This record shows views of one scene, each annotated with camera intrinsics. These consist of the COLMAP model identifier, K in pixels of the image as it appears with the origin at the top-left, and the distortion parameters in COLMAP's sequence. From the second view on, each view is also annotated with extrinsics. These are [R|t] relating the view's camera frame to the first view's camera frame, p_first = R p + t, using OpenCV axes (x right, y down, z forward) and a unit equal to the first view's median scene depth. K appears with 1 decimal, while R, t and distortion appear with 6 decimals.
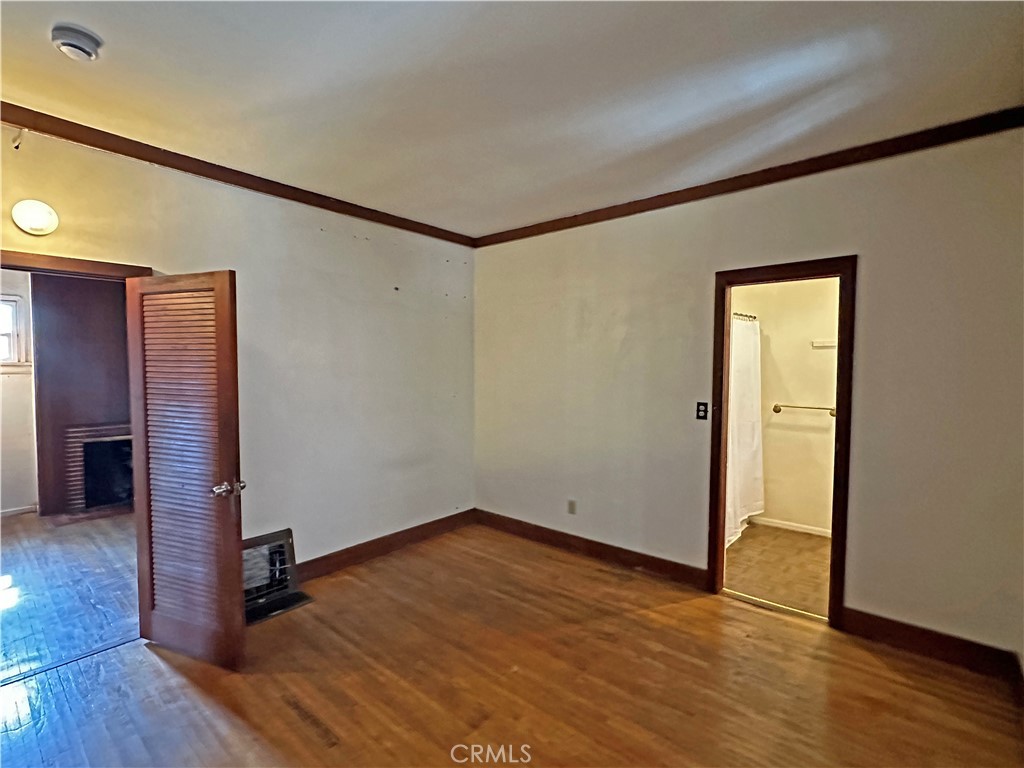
lens RADIAL K [[477.3, 0, 512.0], [0, 477.3, 384.0], [0, 0, 1]] dist [-0.000298, 0.000008]
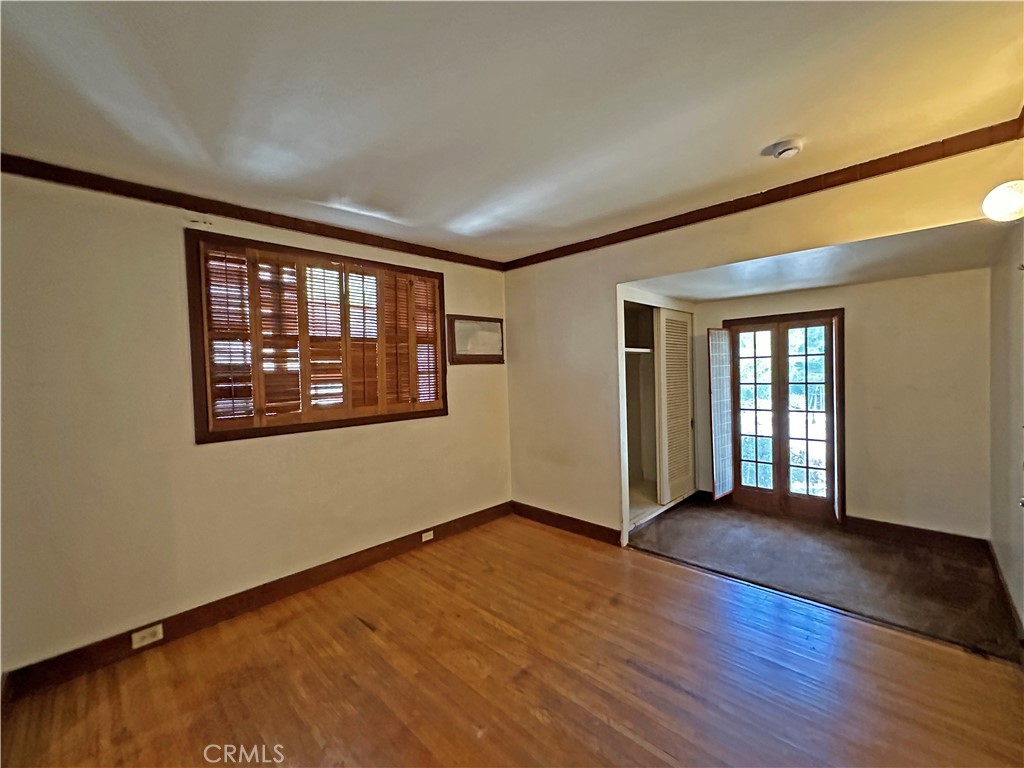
lens RADIAL K [[418.9, 0, 512.0], [0, 418.9, 384.0], [0, 0, 1]] dist [0.000279, -0.003777]
pose [[-0.996570, 0.029673, 0.077246, -0.145033], [0.035617, 0.996414, 0.076745, -0.105929], [-0.074692, 0.079233, -0.994054, 1.917856]]
